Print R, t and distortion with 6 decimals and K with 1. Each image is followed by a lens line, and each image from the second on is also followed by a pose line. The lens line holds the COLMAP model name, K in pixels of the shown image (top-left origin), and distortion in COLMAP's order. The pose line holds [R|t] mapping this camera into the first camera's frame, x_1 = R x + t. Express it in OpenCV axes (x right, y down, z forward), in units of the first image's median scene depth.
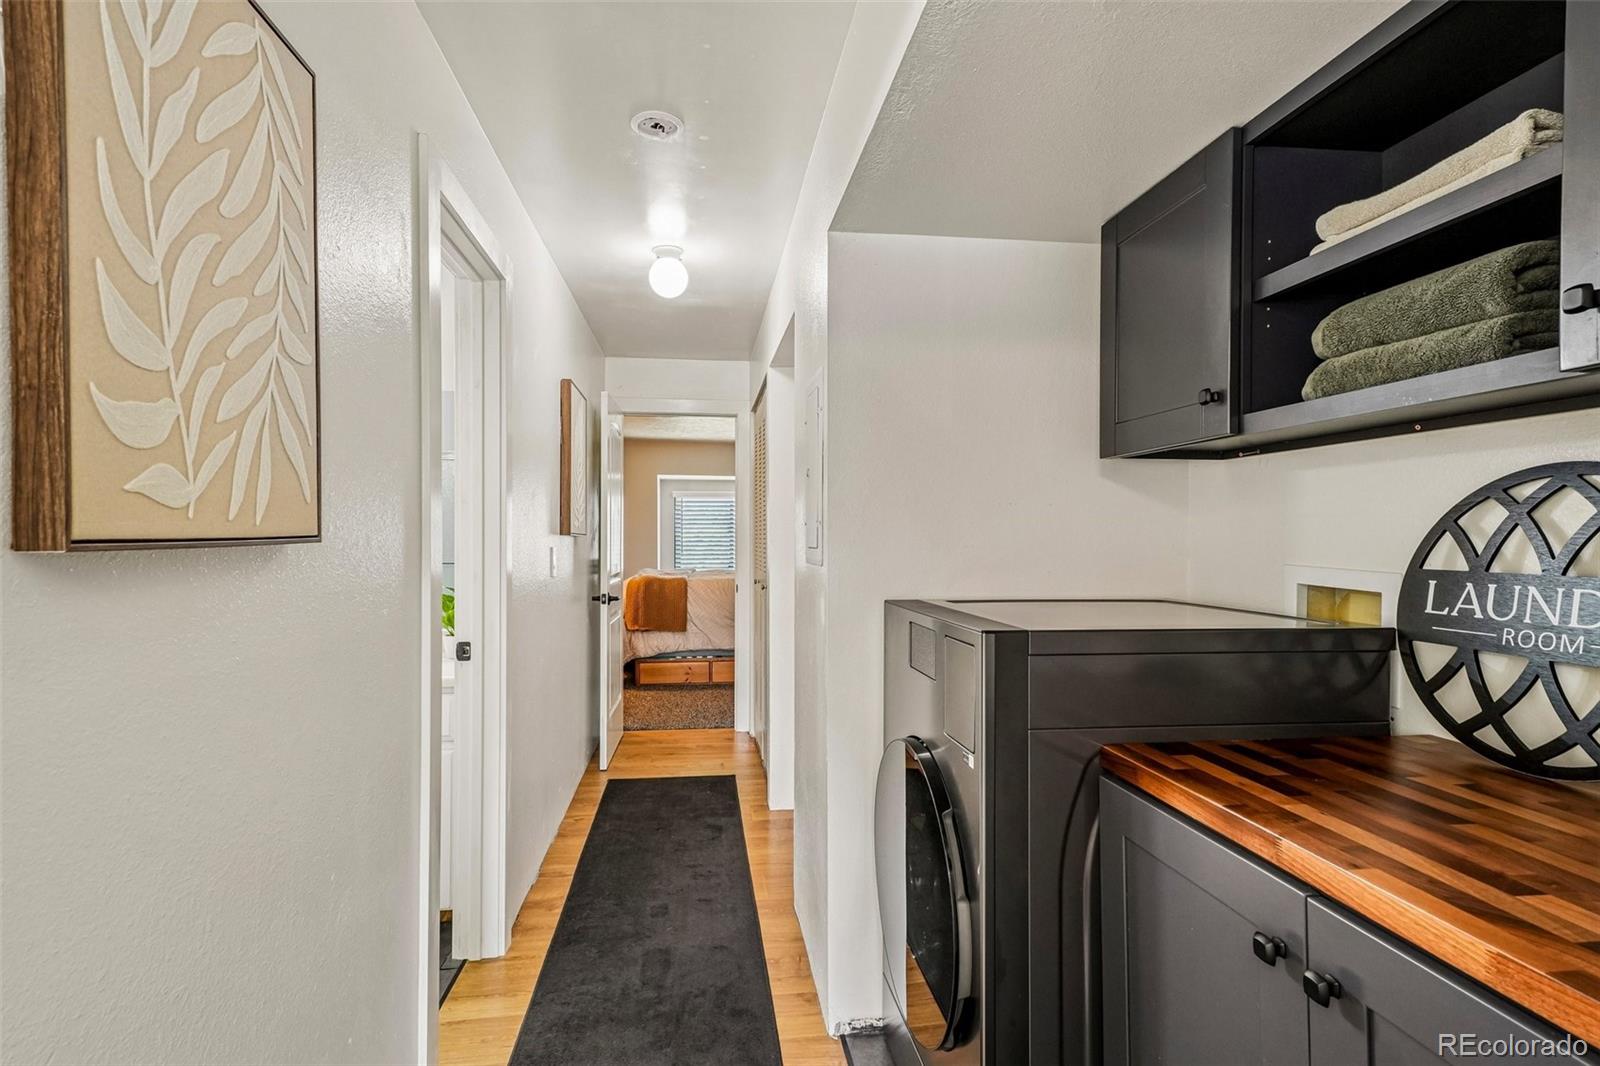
lens RADIAL K [[804.8, 0, 800.0], [0, 804.8, 533.0], [0, 0, 1]] dist [0.022973, -0.001170]
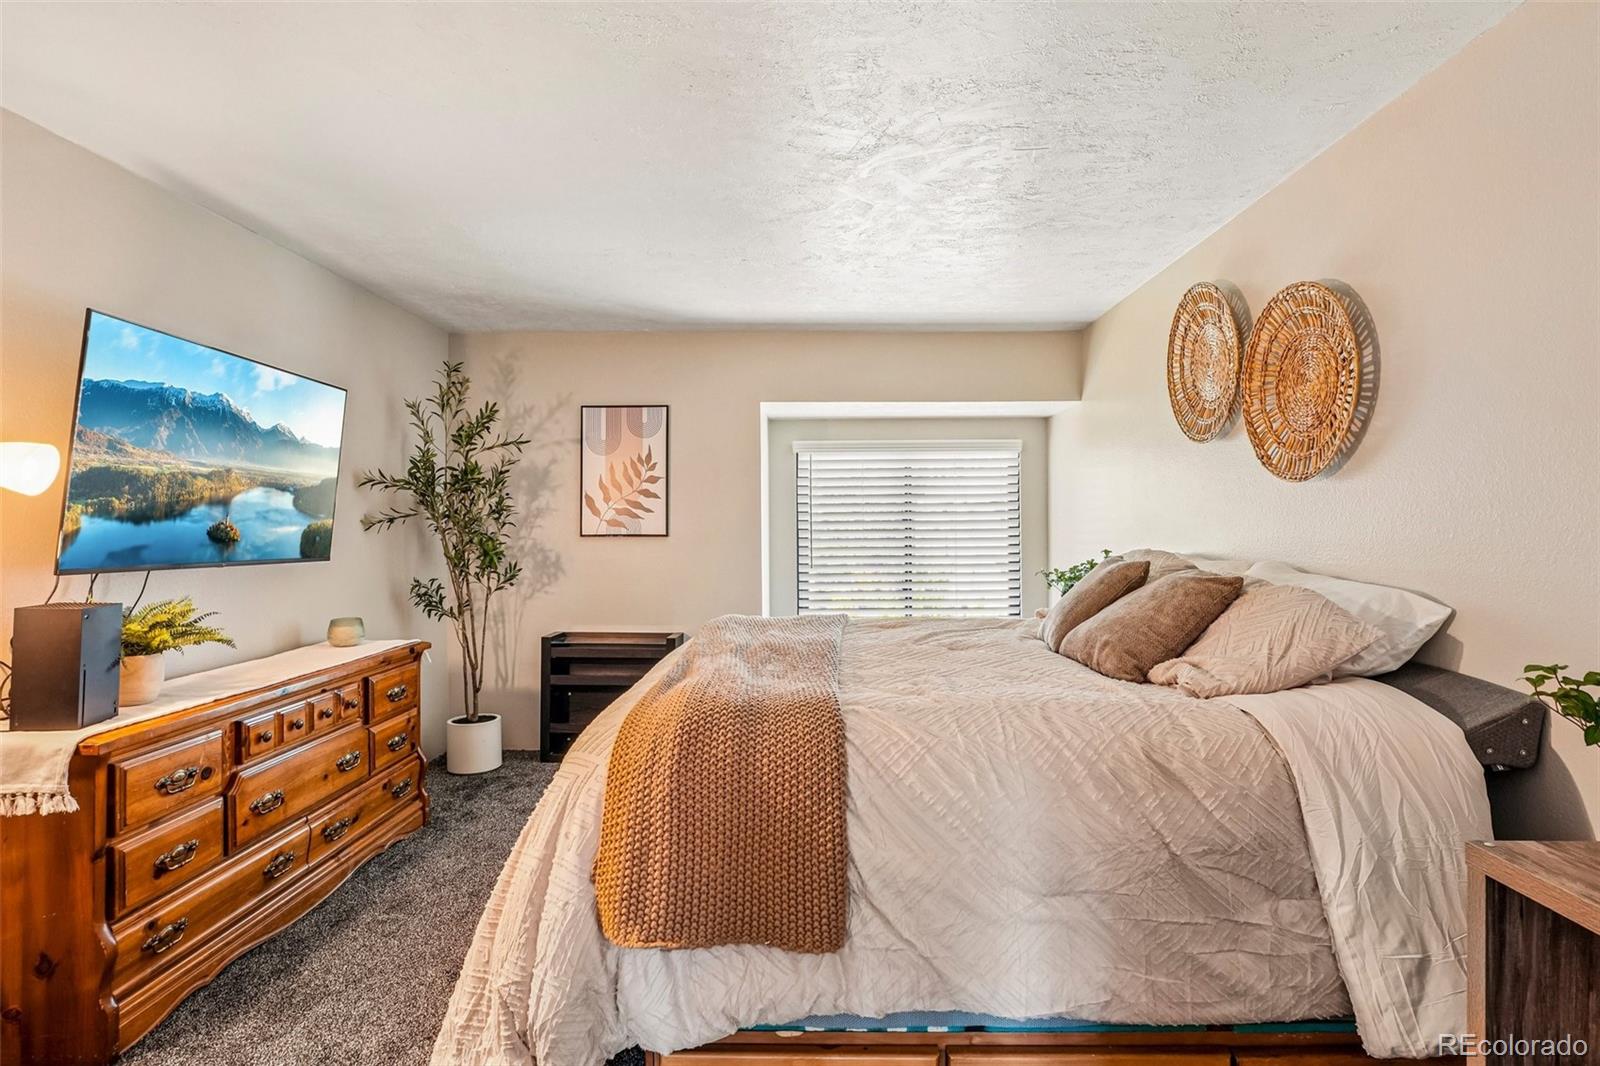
lens RADIAL K [[764.0, 0, 801.4], [0, 764.0, 503.4], [0, 0, 1]] dist [-0.028359, 0.009252]
pose [[0.988068, -0.013813, -0.153397, -0.437768], [0.008486, 0.999340, -0.035333, -0.000960], [0.153783, 0.033610, 0.987533, 2.860701]]
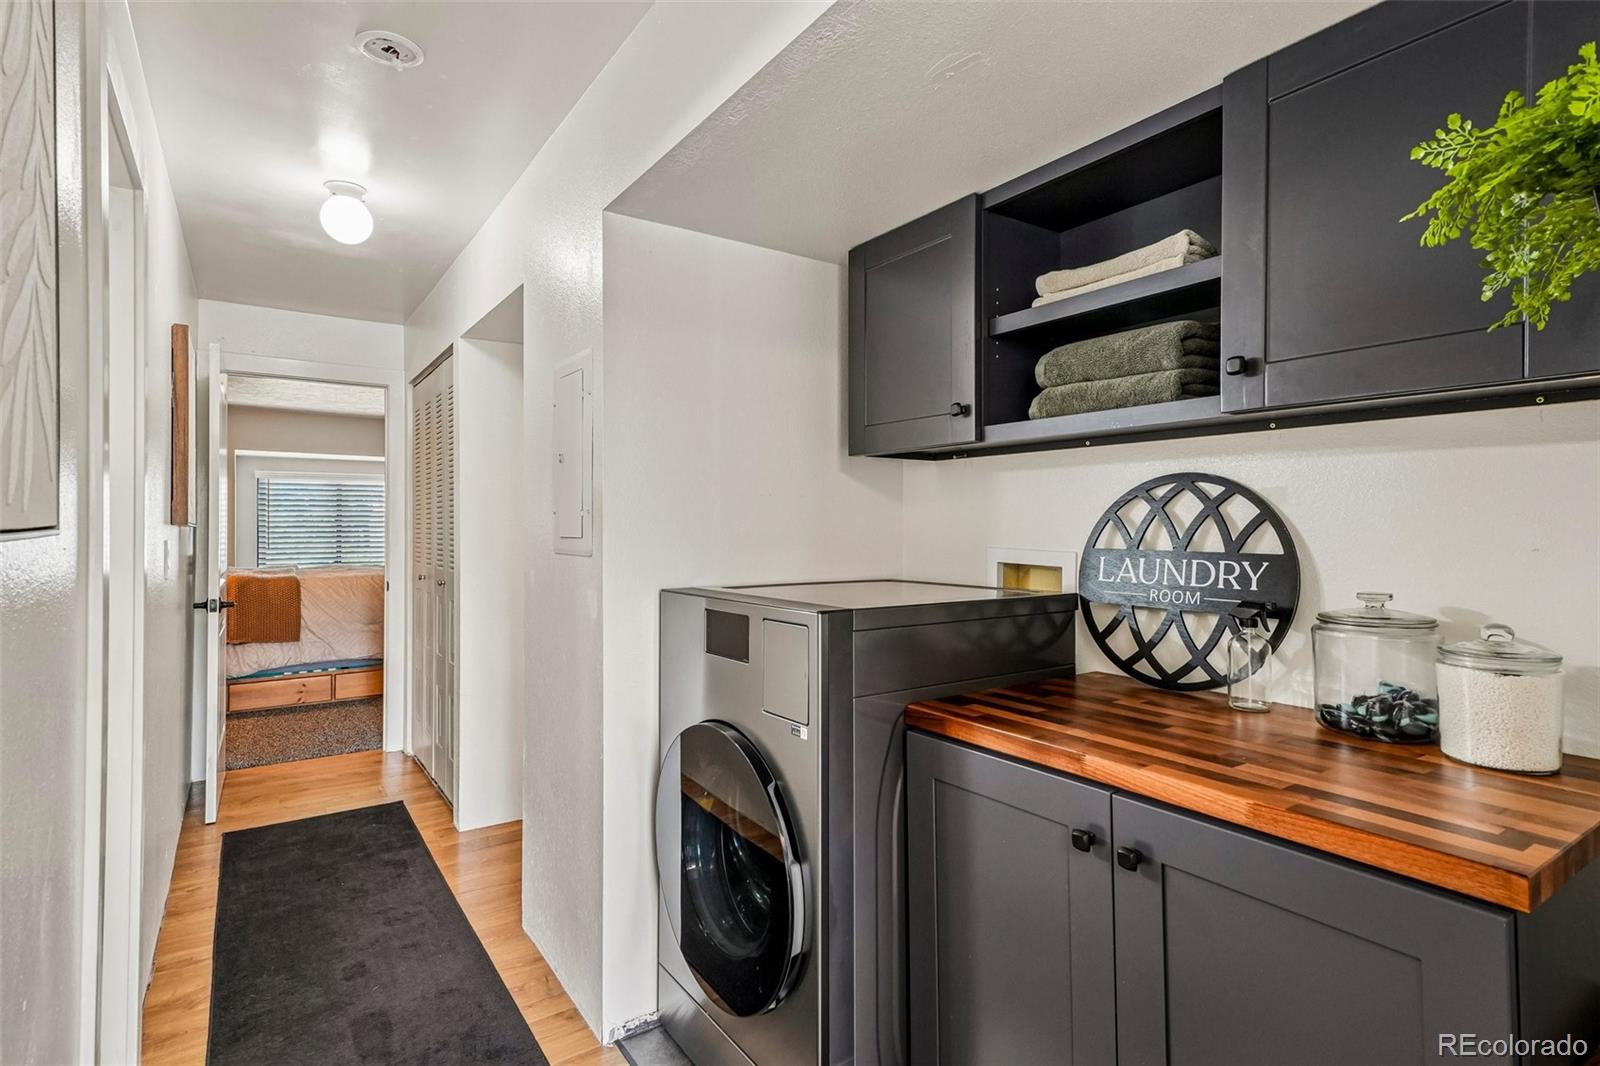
lens RADIAL K [[813.1, 0, 813.0], [0, 813.1, 516.2], [0, 0, 1]] dist [0.026841, -0.001756]
pose [[0.883771, 0.002454, 0.467914, -0.261582], [0.000785, 0.999977, -0.006727, -0.000383], [-0.467920, 0.006313, 0.883748, 0.024494]]
